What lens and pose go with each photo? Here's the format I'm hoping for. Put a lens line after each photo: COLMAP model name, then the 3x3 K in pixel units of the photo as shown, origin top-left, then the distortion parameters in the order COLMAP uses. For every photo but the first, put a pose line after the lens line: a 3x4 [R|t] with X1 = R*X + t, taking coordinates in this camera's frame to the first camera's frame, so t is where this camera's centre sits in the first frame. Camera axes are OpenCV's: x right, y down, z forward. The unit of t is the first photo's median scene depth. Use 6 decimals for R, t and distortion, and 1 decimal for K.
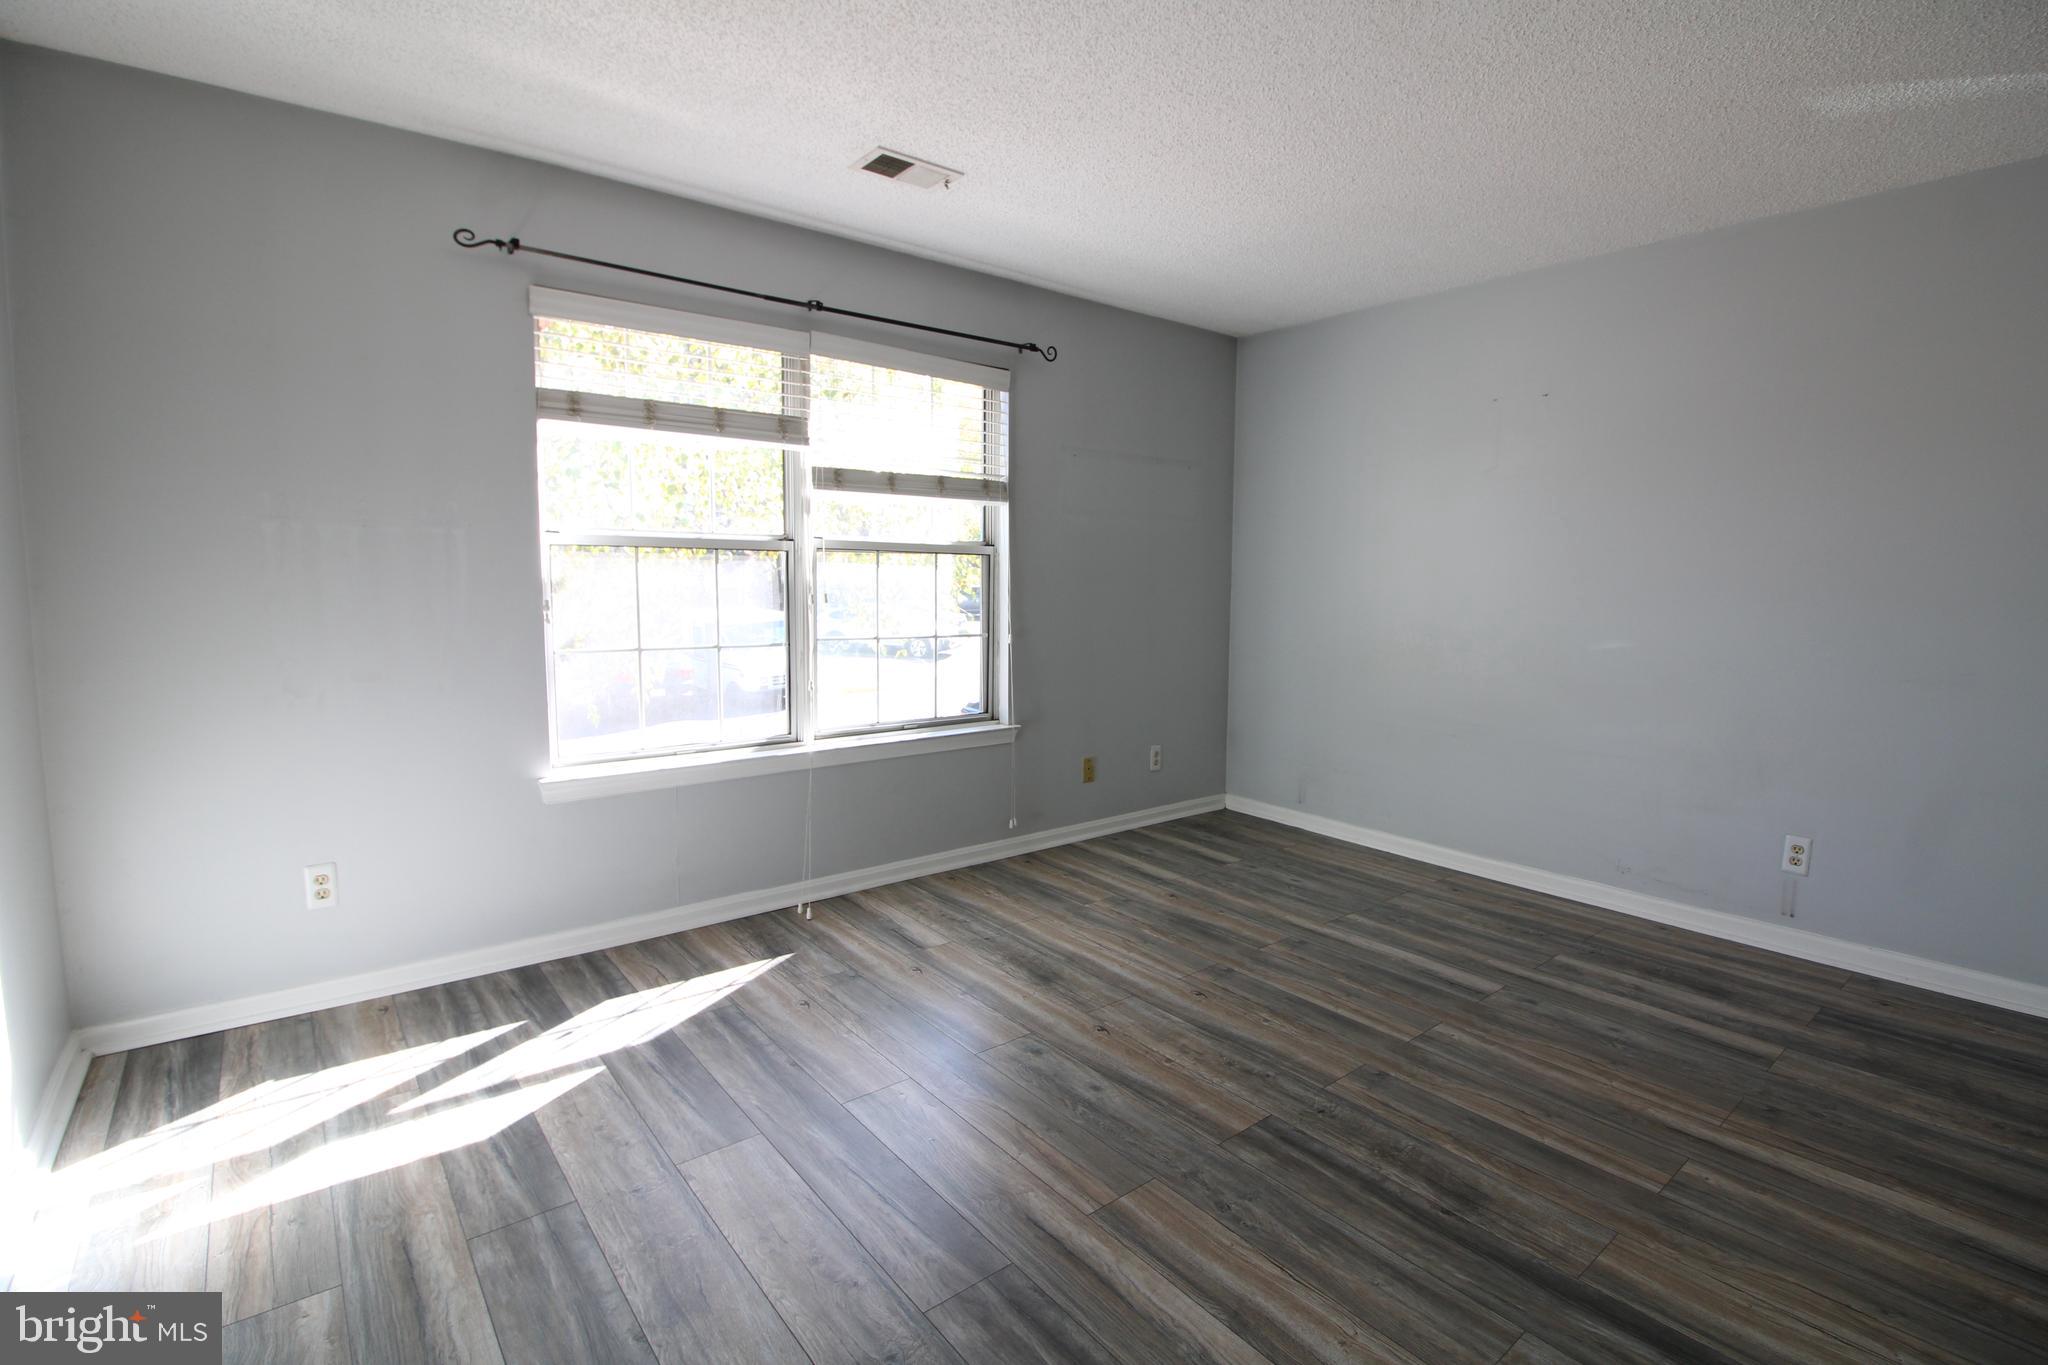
lens RADIAL K [[940.8, 0, 1031.8], [0, 940.8, 665.4], [0, 0, 1]] dist [0.002036, -0.014083]
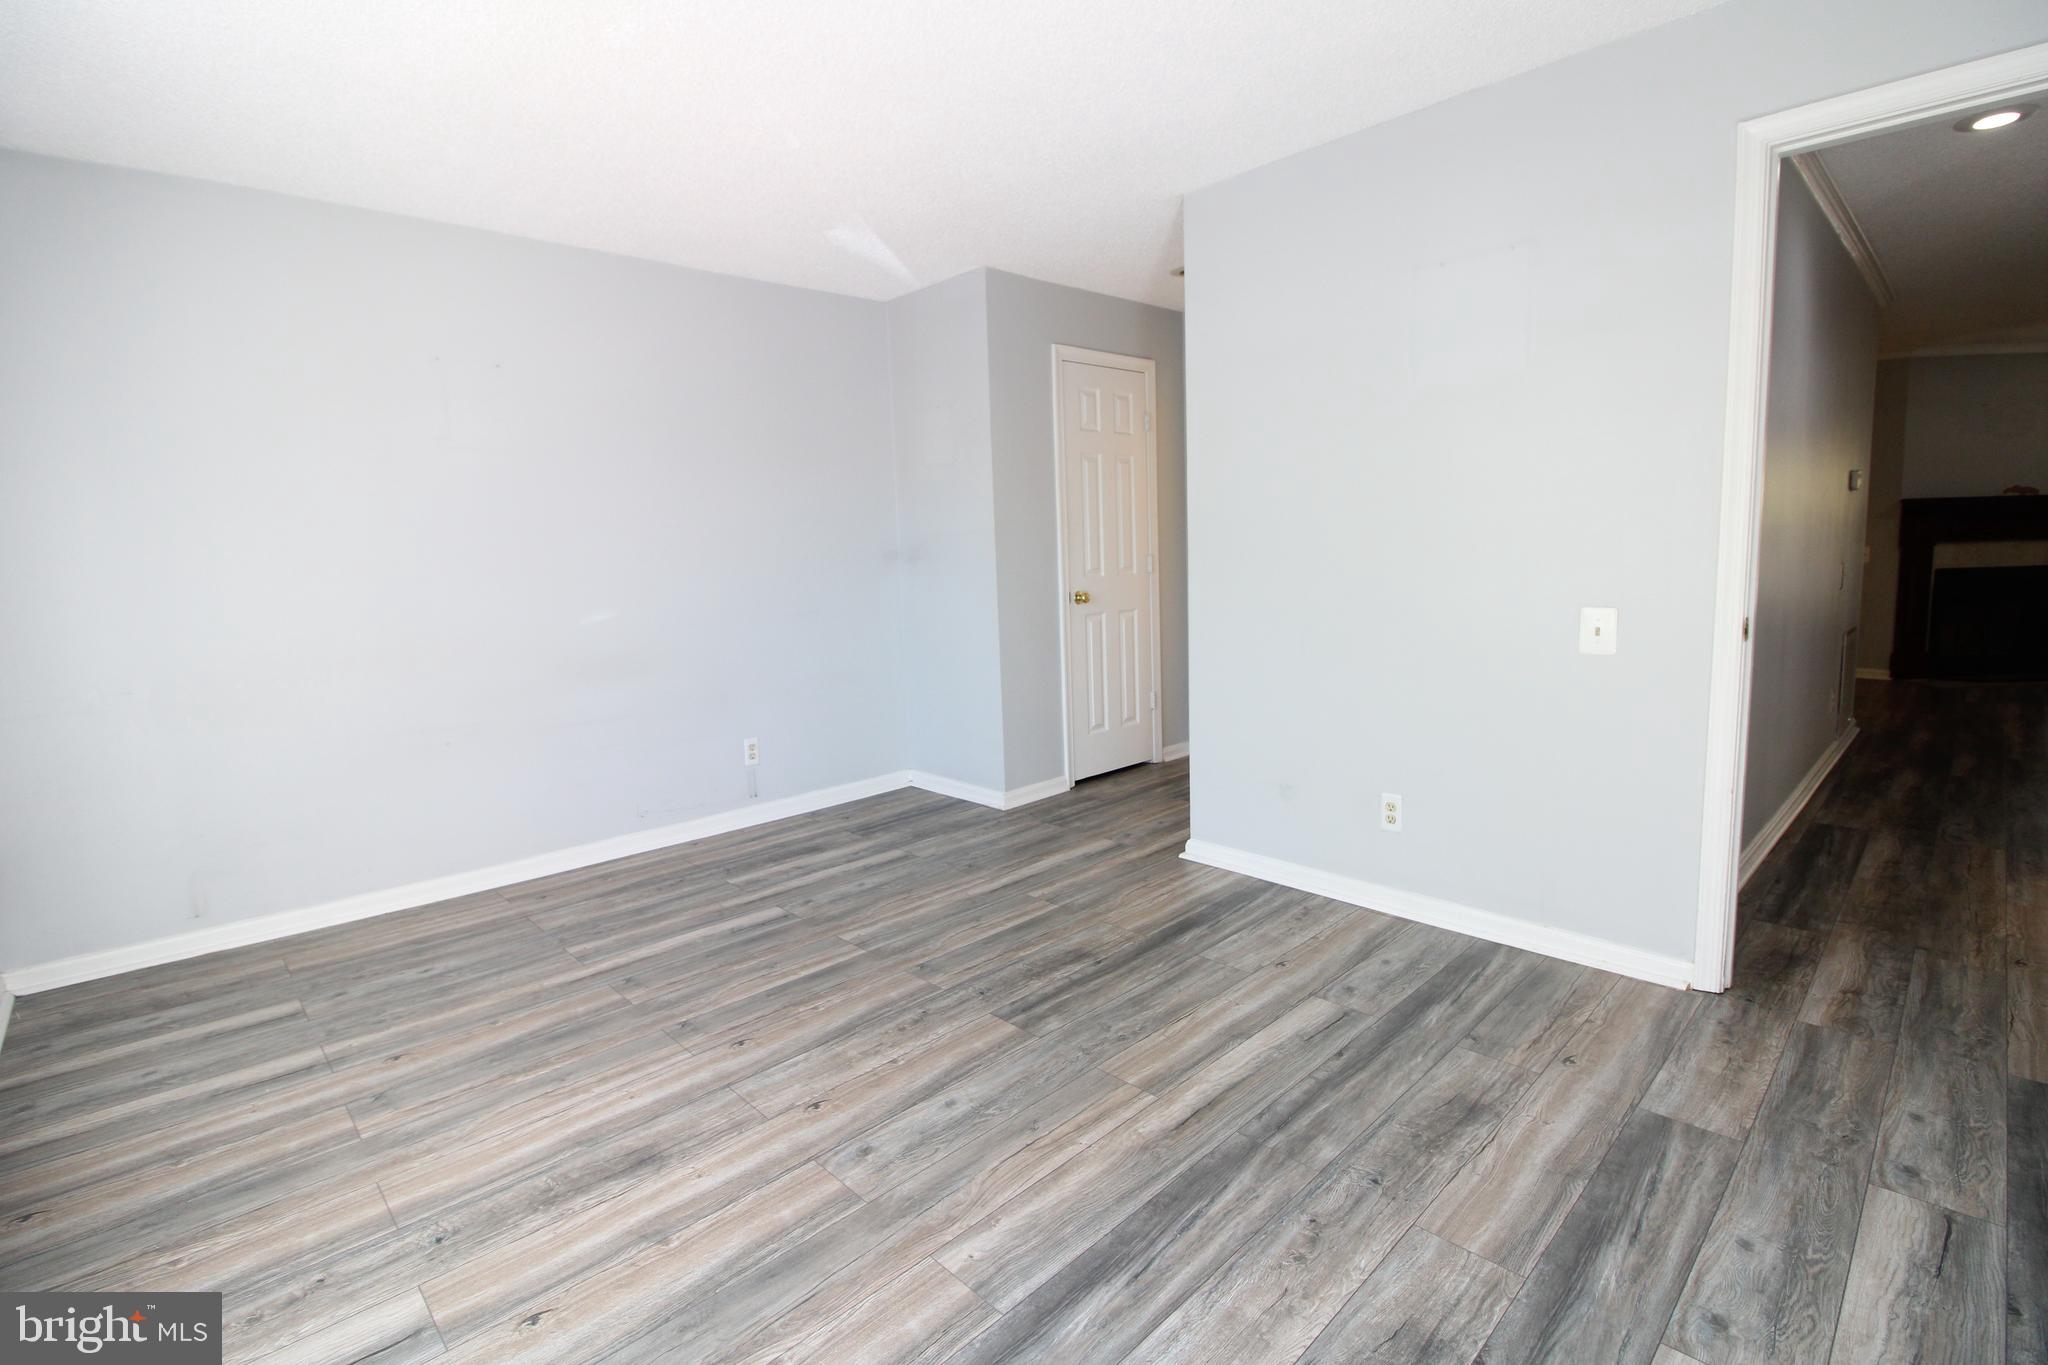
lens RADIAL K [[940.8, 0, 1031.8], [0, 940.8, 665.4], [0, 0, 1]] dist [0.002036, -0.014083]
pose [[-0.086991, -0.129205, 0.987795, -0.623206], [0.127792, 0.981914, 0.139690, -0.068759], [-0.987979, 0.138384, -0.068906, 0.732242]]
